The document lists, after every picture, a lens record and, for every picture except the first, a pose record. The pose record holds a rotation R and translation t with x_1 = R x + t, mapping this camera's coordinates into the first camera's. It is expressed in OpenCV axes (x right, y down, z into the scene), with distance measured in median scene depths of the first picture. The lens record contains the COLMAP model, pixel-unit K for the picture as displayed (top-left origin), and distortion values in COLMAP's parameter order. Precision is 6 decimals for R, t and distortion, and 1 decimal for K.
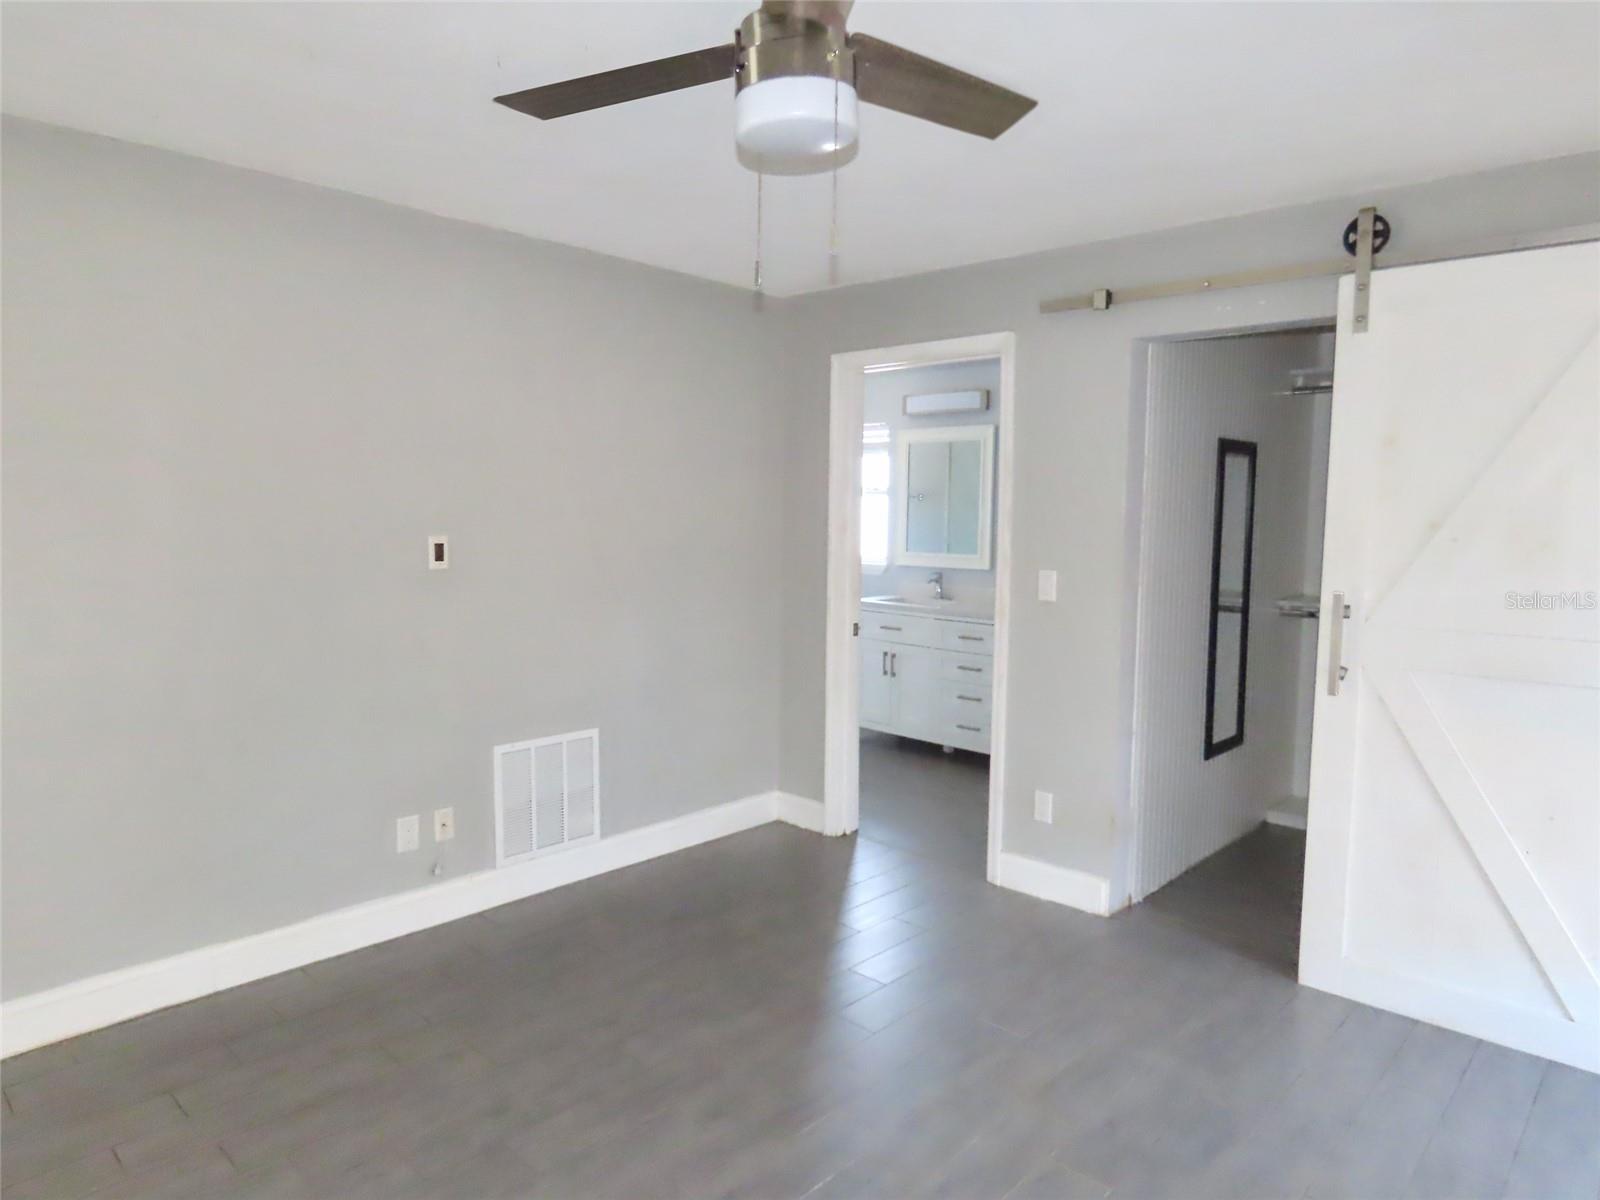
lens RADIAL K [[1002.1, 0, 800.0], [0, 1002.1, 600.0], [0, 0, 1]] dist [-0.008253, -0.000891]
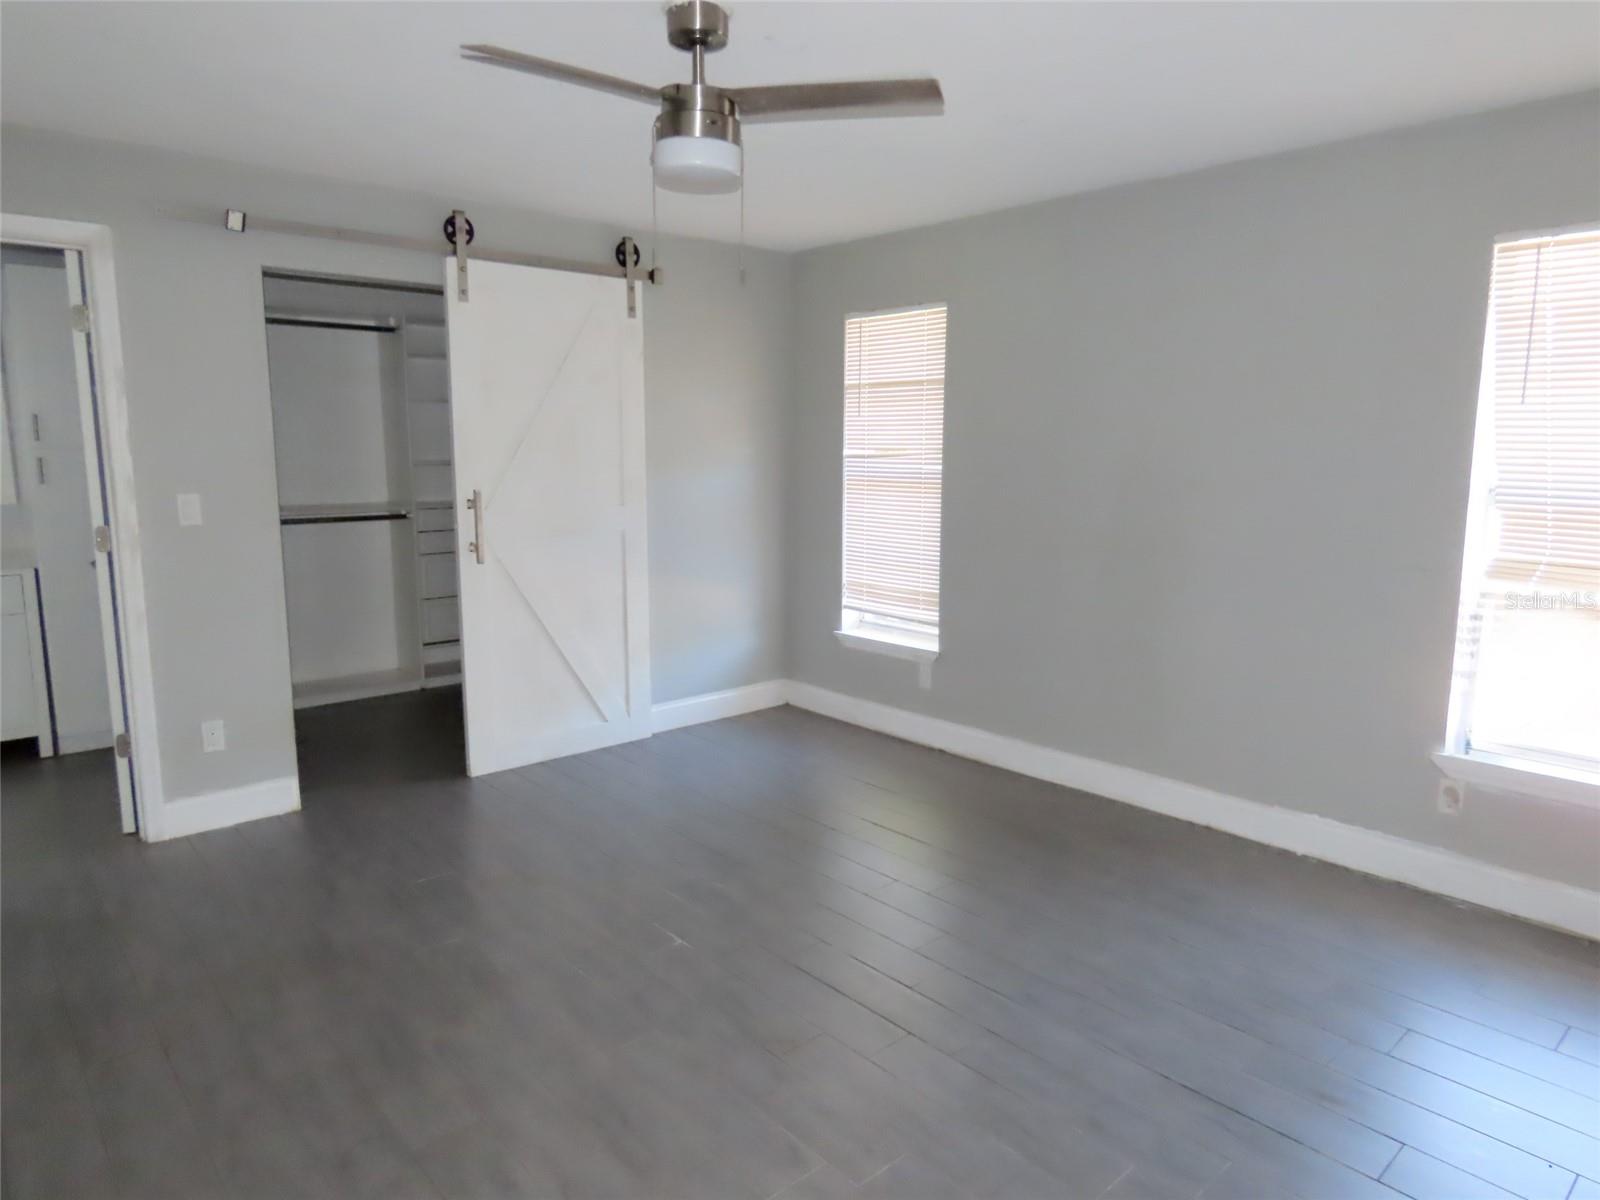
lens RADIAL K [[1002.1, 0, 800.0], [0, 1002.1, 600.0], [0, 0, 1]] dist [-0.008253, -0.000891]
pose [[0.094221, -0.168988, 0.981104, -0.823195], [0.080547, 0.983551, 0.161675, -0.046808], [-0.992288, 0.063792, 0.106282, 0.410195]]
